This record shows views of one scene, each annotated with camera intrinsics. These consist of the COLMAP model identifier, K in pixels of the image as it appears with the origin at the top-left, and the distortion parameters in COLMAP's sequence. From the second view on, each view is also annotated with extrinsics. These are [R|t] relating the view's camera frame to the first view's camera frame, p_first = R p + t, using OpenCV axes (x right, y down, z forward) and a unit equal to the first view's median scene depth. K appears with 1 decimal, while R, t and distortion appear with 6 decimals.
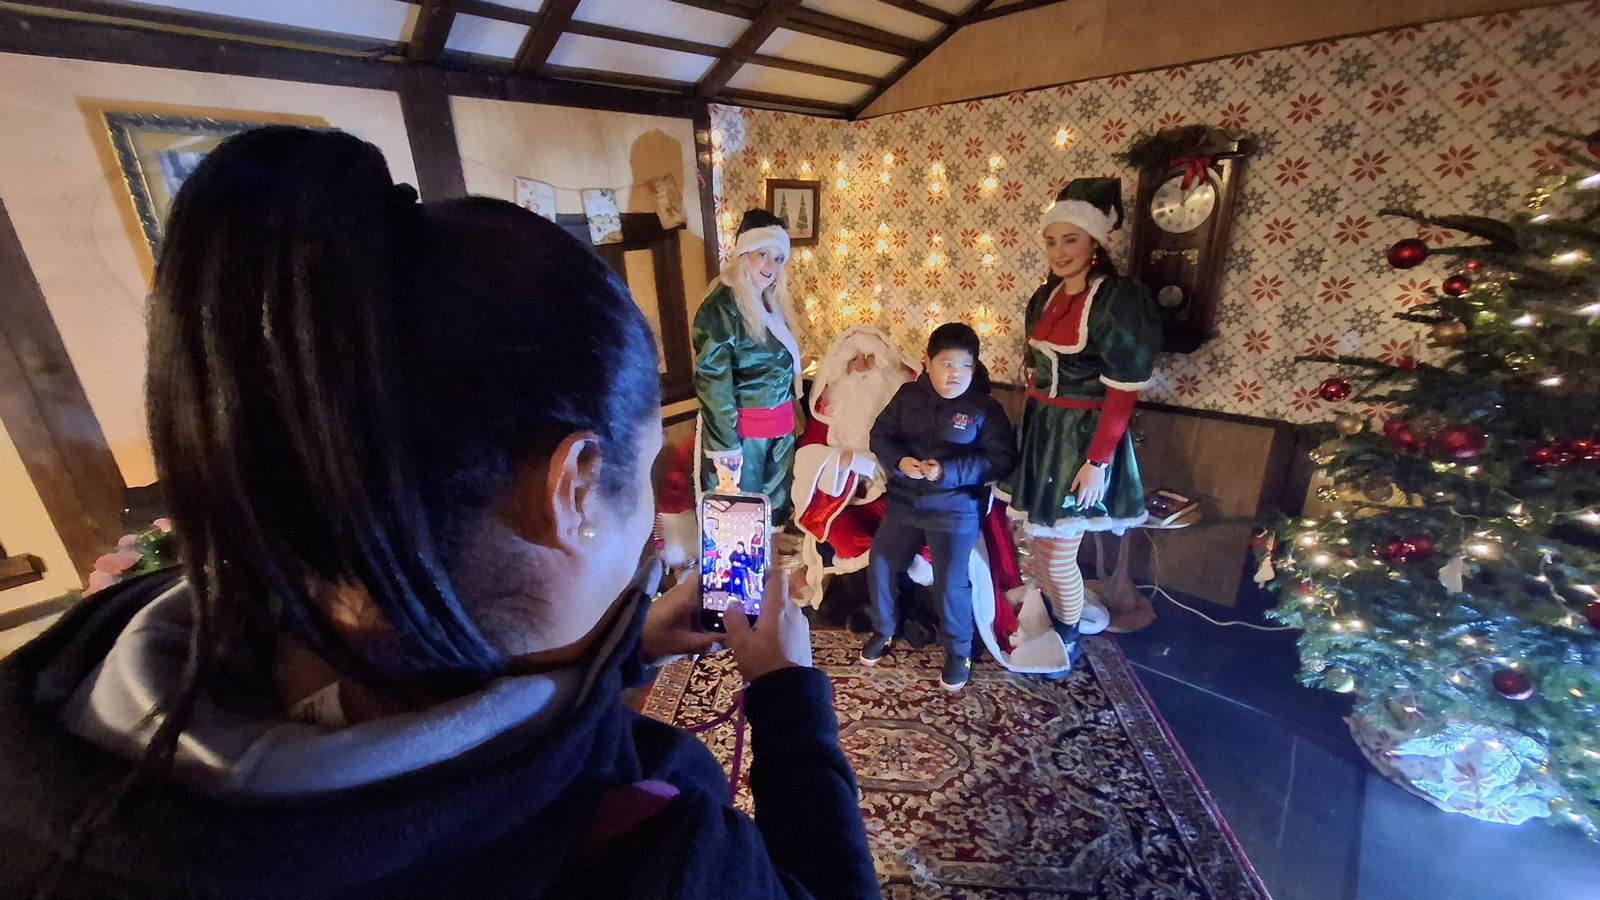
lens RADIAL K [[635.0, 0, 800.0], [0, 635.0, 450.0], [0, 0, 1]] dist [0.001446, -0.004682]
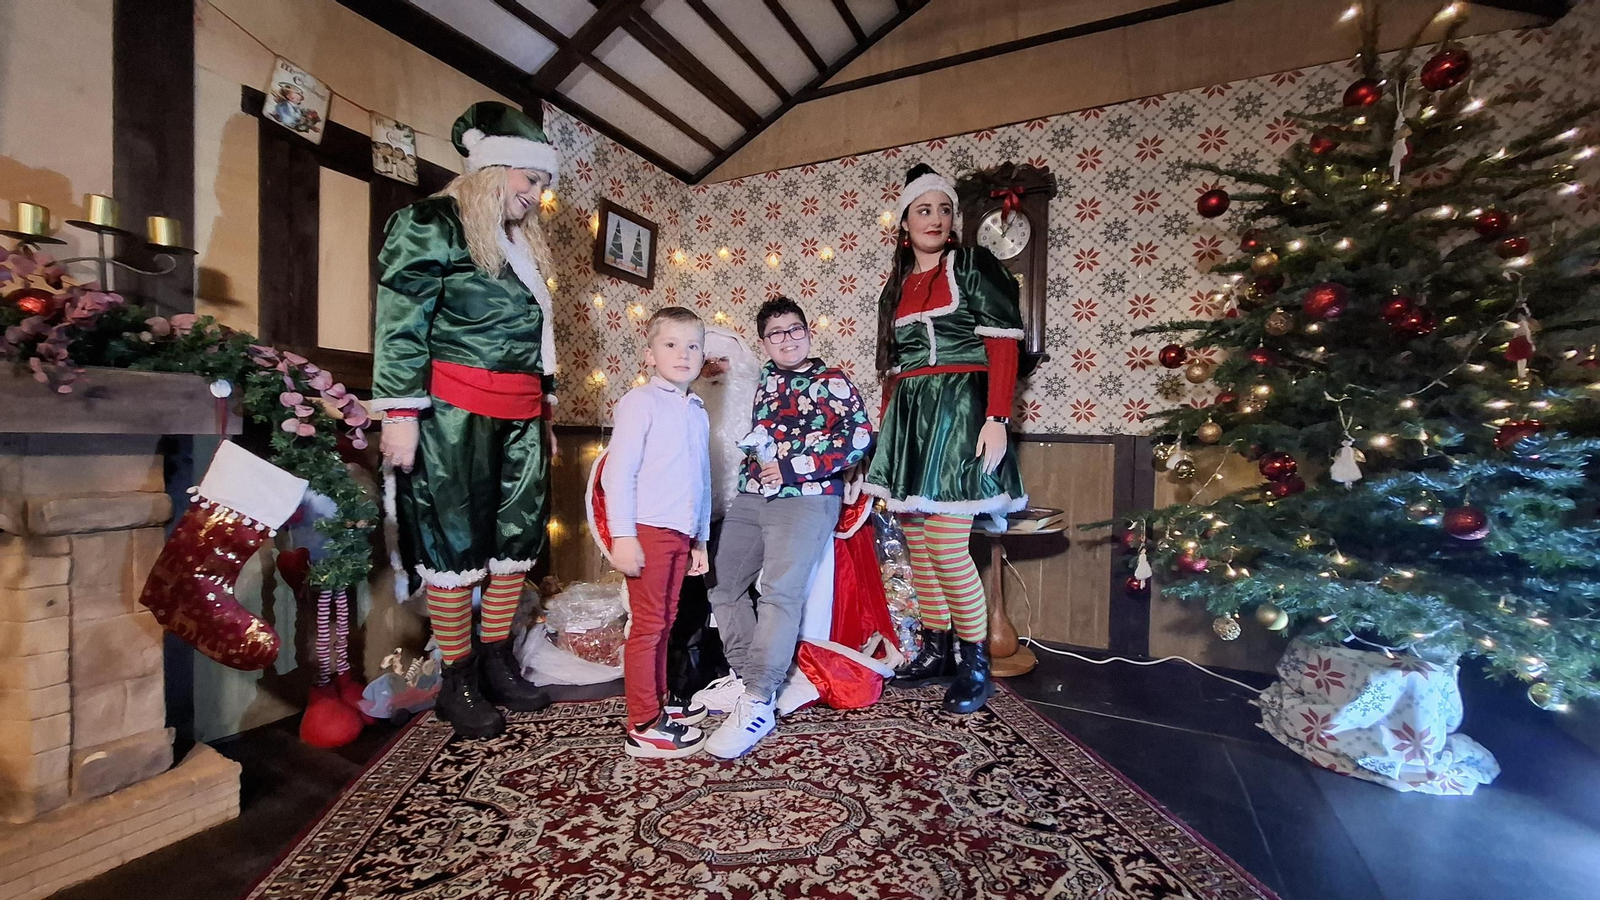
lens RADIAL K [[627.6, 0, 800.0], [0, 627.6, 450.0], [0, 0, 1]] dist [-0.010473, 0.000363]
pose [[0.962094, 0.046906, 0.268653, -0.000017], [0.043250, 0.946388, -0.320123, 0.322213], [-0.269266, 0.319608, 0.908486, 0.273436]]
